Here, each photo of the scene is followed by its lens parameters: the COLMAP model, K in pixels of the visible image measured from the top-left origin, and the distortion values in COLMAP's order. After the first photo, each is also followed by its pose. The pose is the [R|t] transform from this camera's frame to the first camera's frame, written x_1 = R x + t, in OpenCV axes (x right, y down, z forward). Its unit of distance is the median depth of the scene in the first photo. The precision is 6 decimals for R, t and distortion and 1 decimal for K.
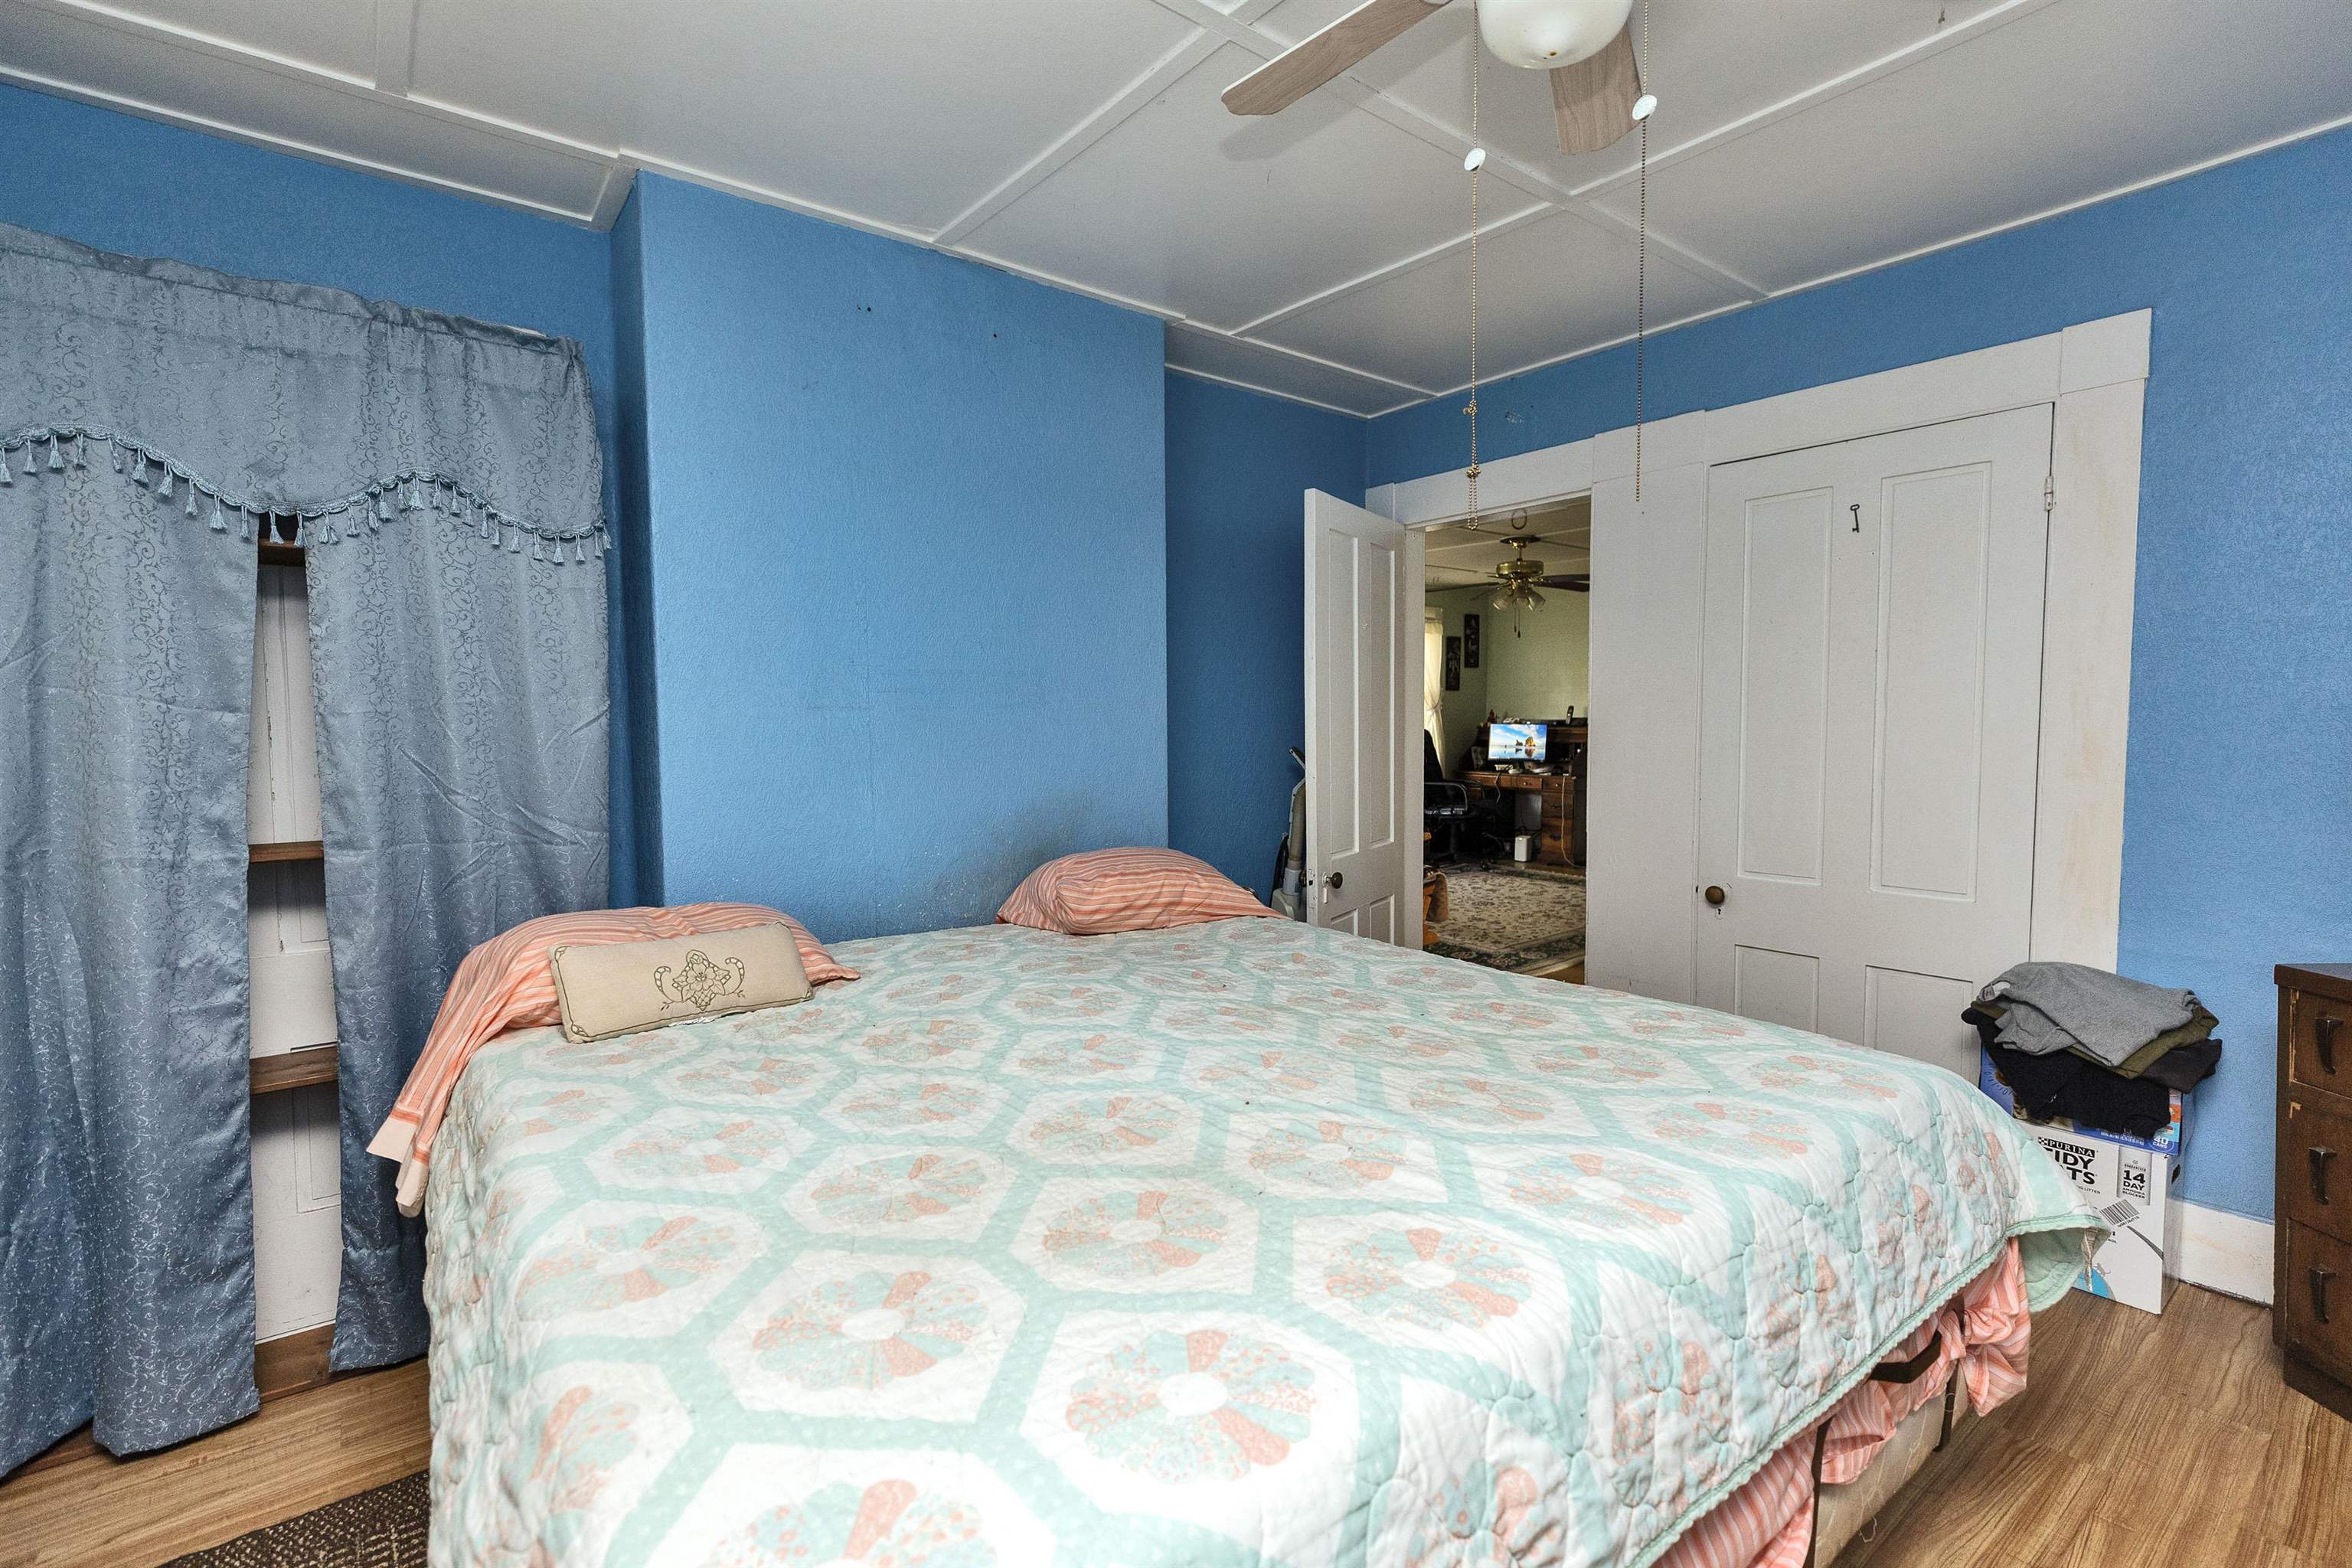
lens RADIAL K [[1058.9, 0, 1181.7], [0, 1058.9, 774.9], [0, 0, 1]] dist [0.006648, -0.002502]
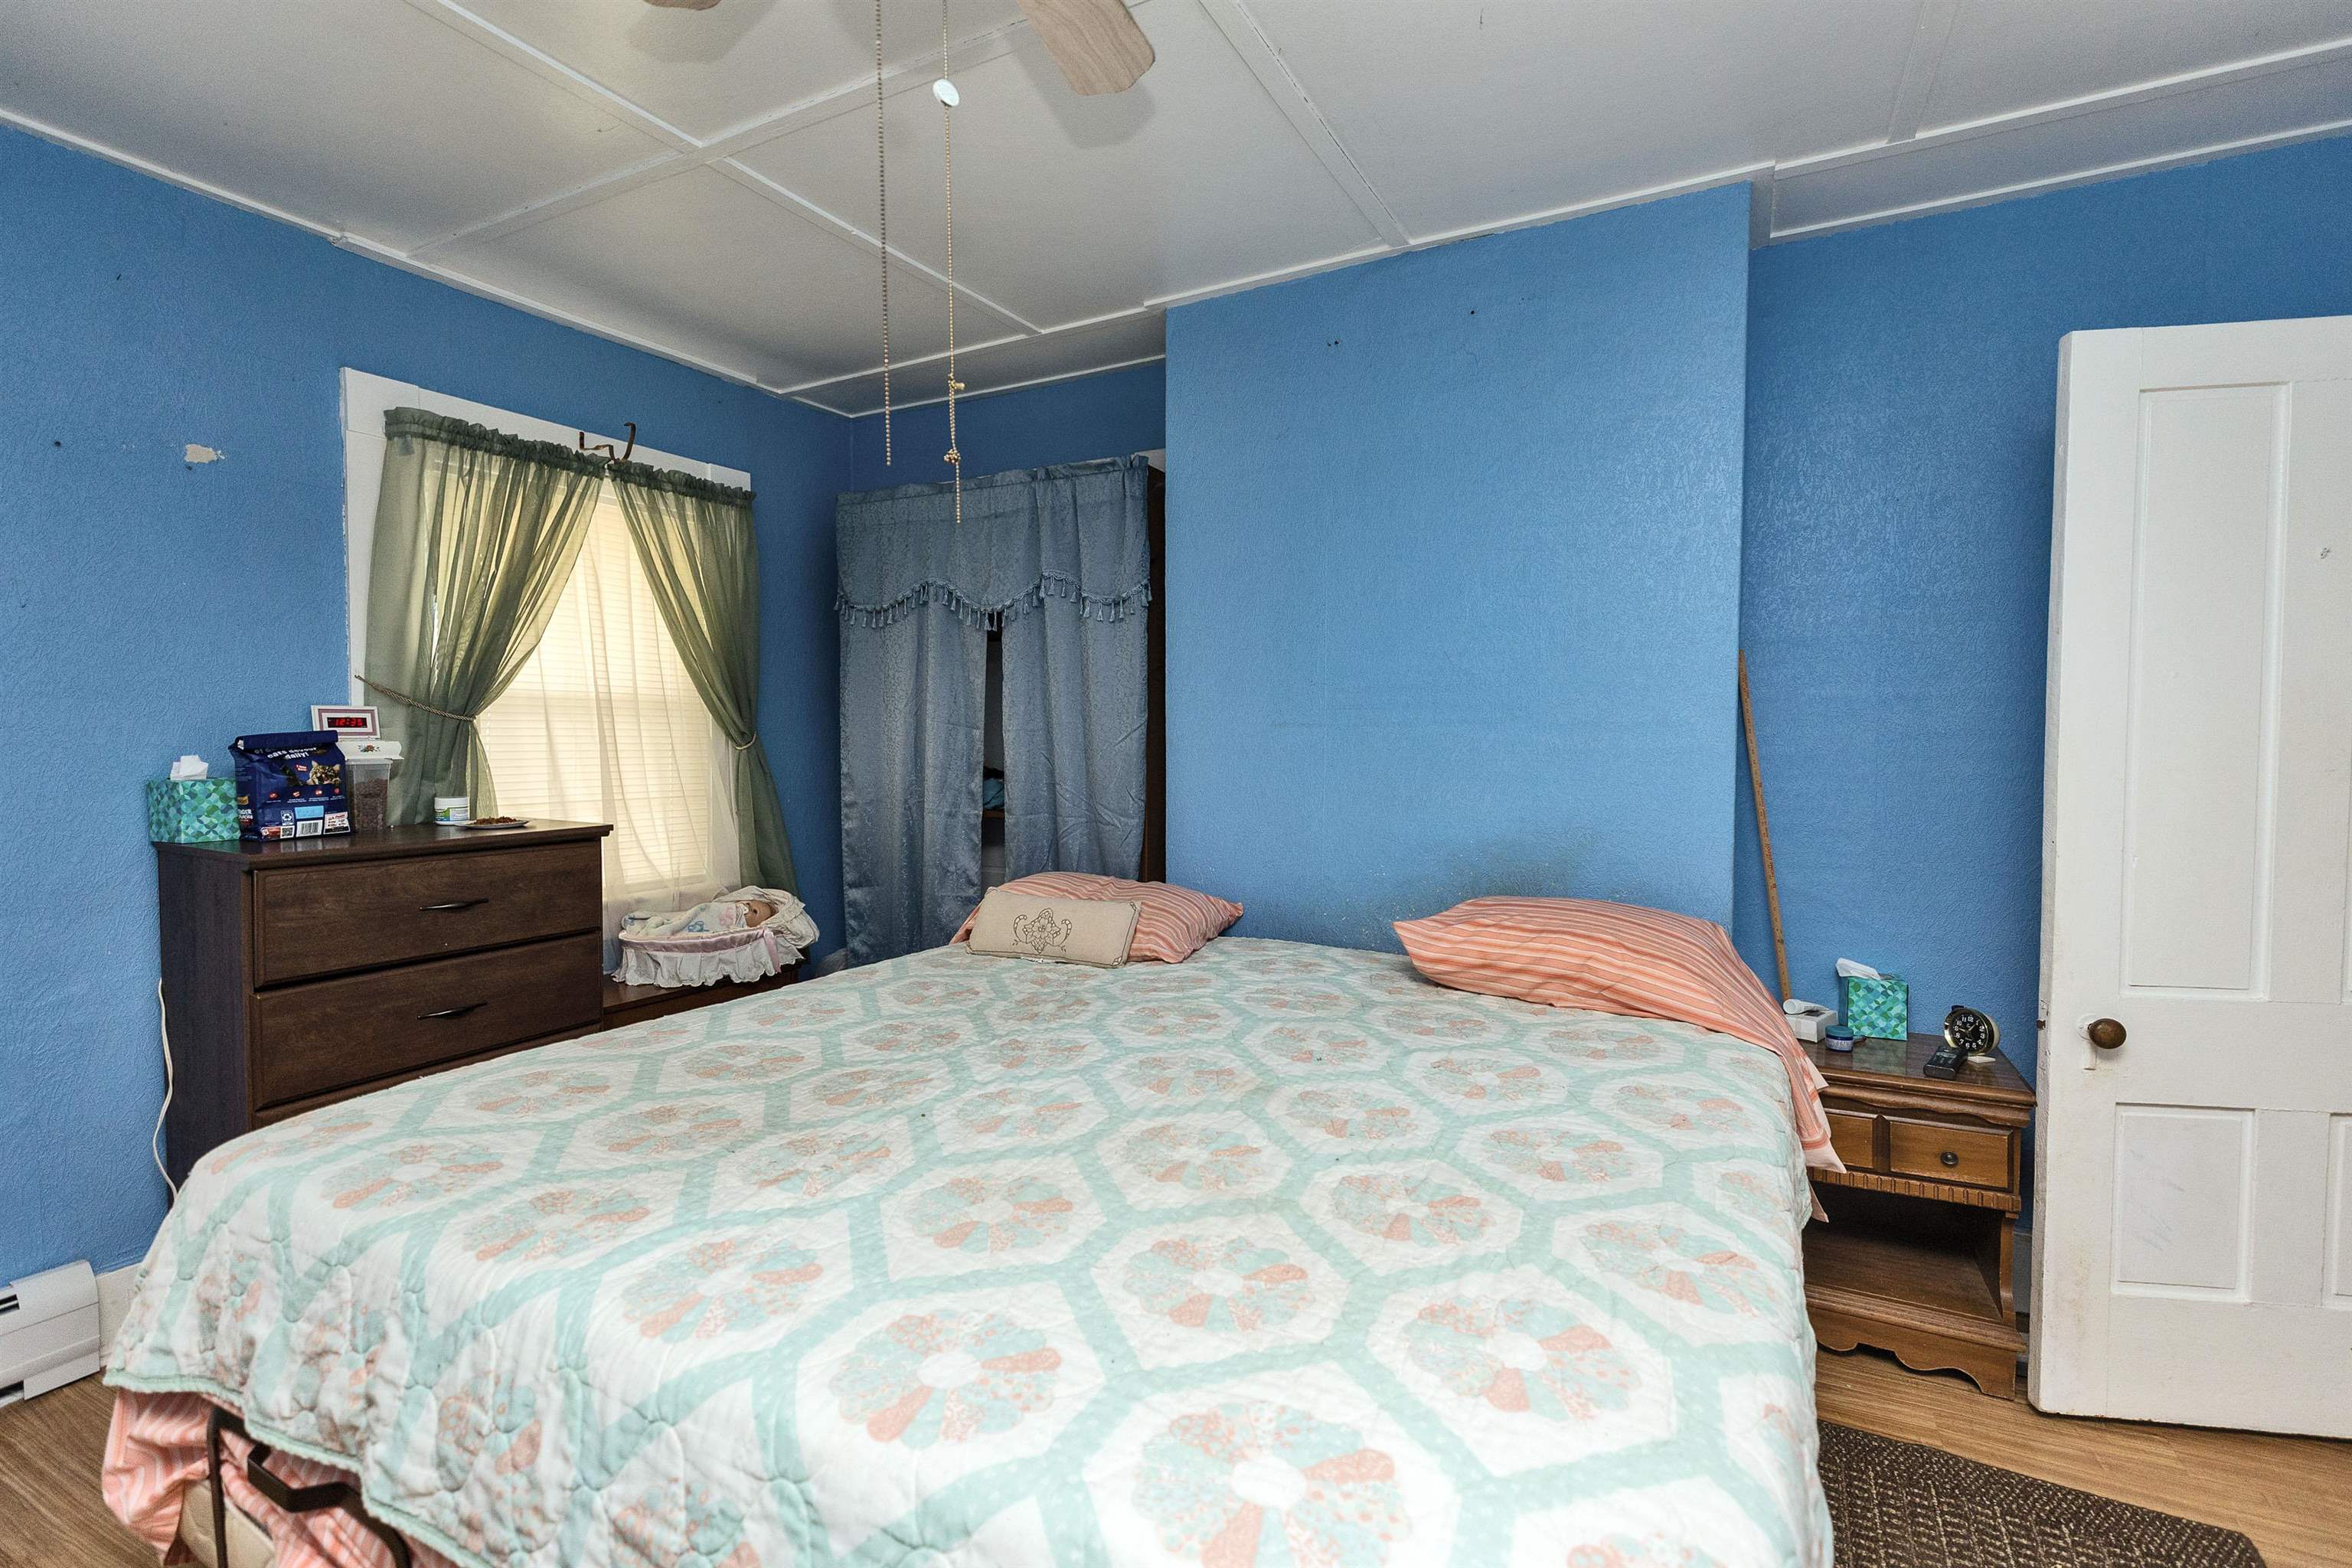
lens RADIAL K [[1058.9, 0, 1186.0], [0, 1058.9, 786.1], [0, 0, 1]] dist [0.006648, -0.002502]
pose [[0.400970, 0.050845, -0.914679, 0.825903], [-0.049187, 0.998213, 0.033926, -0.043450], [0.914770, 0.031387, 0.402755, 0.611546]]
